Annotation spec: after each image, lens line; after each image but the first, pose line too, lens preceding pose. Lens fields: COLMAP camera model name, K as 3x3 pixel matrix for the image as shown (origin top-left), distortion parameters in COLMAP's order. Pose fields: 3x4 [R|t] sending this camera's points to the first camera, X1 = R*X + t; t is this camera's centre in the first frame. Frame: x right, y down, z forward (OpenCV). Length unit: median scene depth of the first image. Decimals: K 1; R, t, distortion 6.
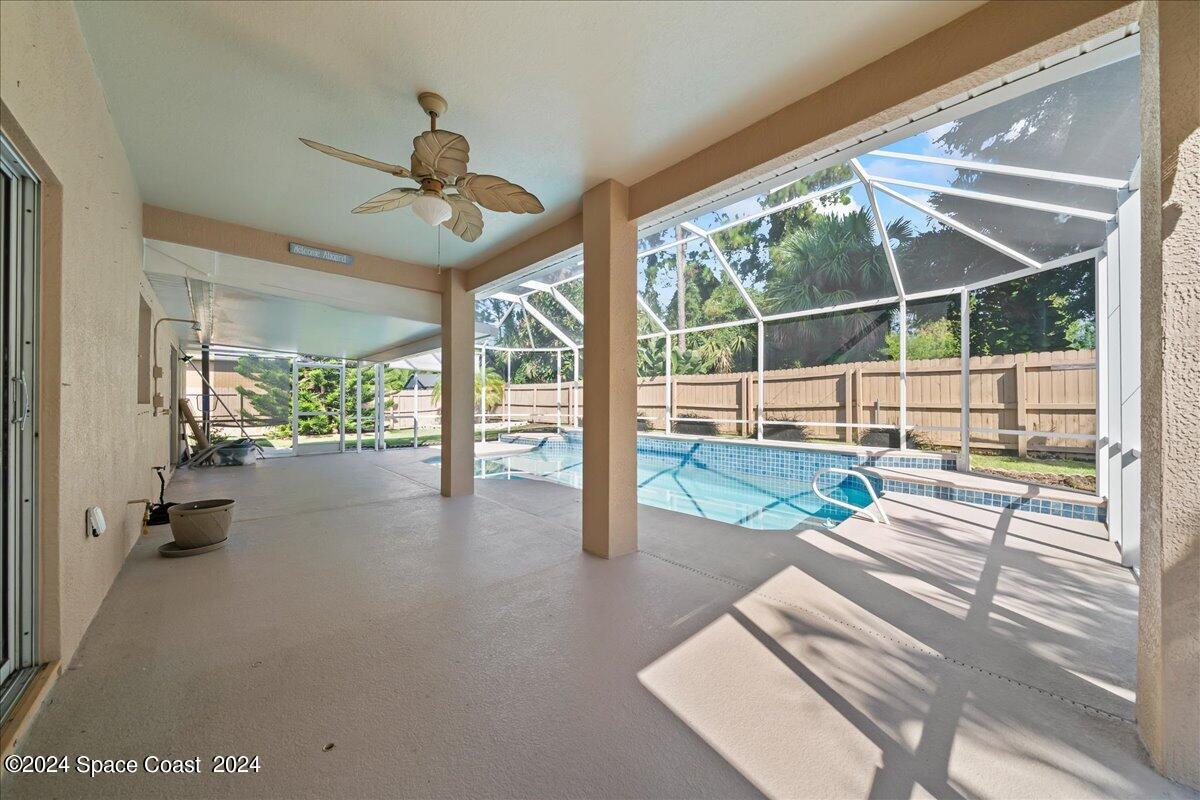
lens RADIAL K [[409.5, 0, 602.3], [0, 409.5, 399.5], [0, 0, 1]] dist [-0.005837, -0.000182]
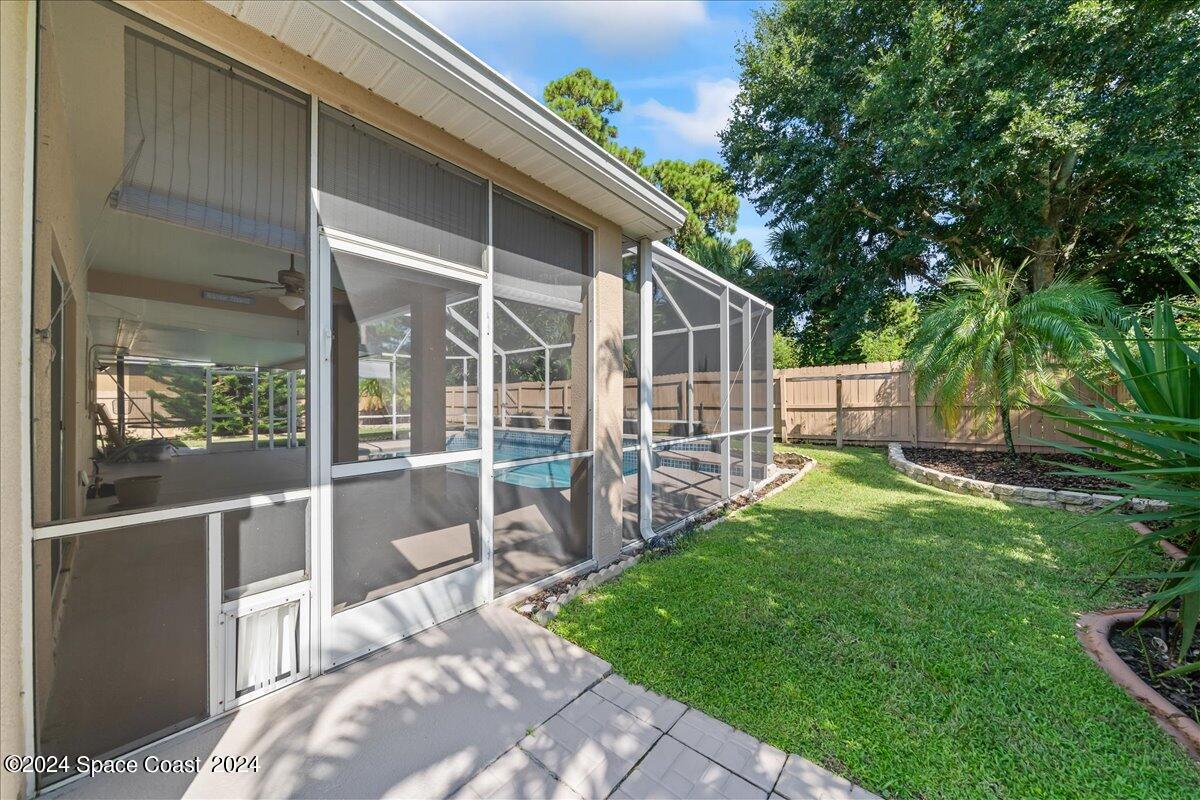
lens RADIAL K [[409.5, 0, 602.3], [0, 409.5, 399.5], [0, 0, 1]] dist [-0.005837, -0.000182]
pose [[0.992595, -0.003039, 0.121429, 0.162019], [0.002897, 0.999995, 0.001349, -0.007414], [-0.121433, -0.000987, 0.992599, -0.212355]]
